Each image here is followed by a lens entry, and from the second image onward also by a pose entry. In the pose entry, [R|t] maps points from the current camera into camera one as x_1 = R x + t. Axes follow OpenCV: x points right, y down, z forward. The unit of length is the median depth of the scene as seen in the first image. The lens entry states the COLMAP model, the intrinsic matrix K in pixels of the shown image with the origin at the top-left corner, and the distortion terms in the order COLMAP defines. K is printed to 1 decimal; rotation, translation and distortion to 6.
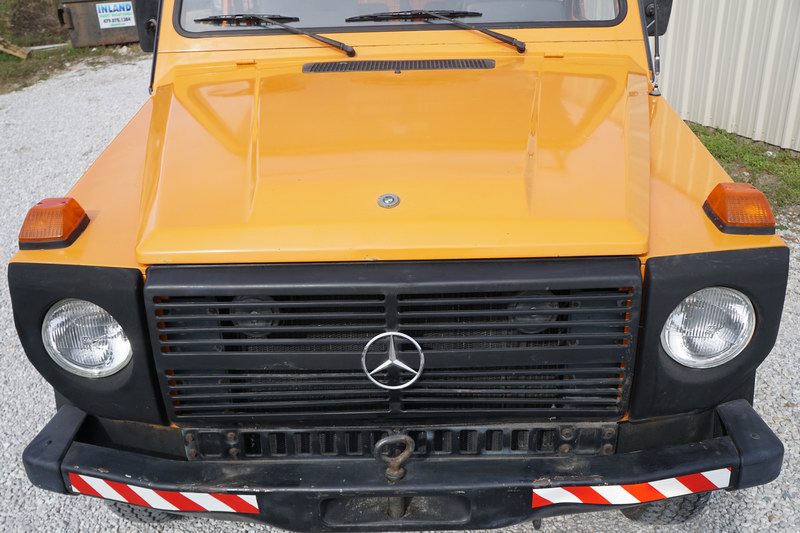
lens RADIAL K [[759.1, 0, 394.9], [0, 759.1, 269.9], [0, 0, 1]] dist [-0.124022, 0.227850]
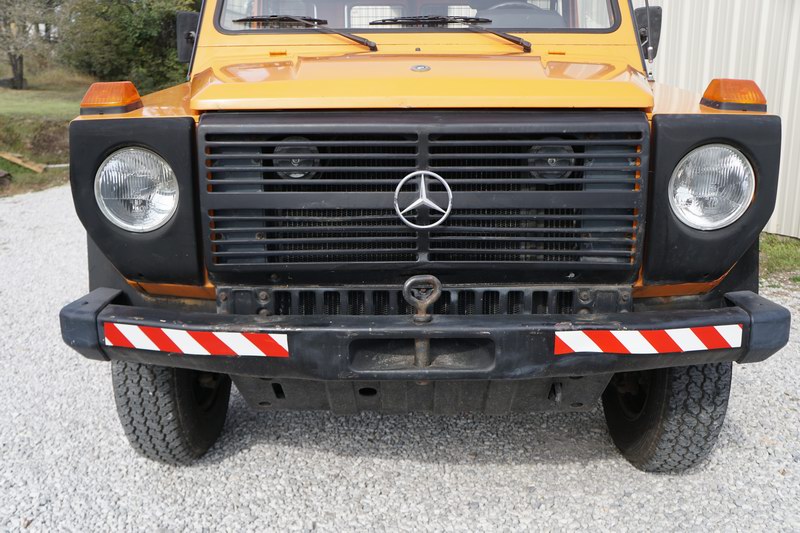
lens RADIAL K [[759.1, 0, 394.9], [0, 759.1, 269.9], [0, 0, 1]] dist [-0.124022, 0.227850]
pose [[0.999672, 0.024346, 0.007992, -0.046426], [-0.022313, 0.980431, -0.195596, 0.402700], [-0.012597, 0.195353, 0.980652, -0.036153]]
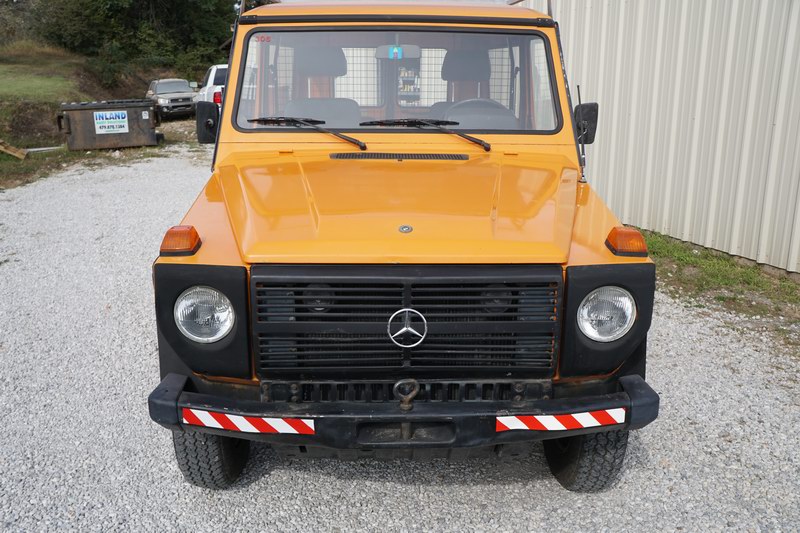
lens RADIAL K [[759.1, 0, 394.9], [0, 759.1, 269.9], [0, 0, 1]] dist [-0.124022, 0.227850]
pose [[0.998575, 0.024743, 0.047278, -0.099157], [-0.017433, 0.988653, -0.149201, 0.220680], [-0.050433, 0.148164, 0.987676, -0.531590]]
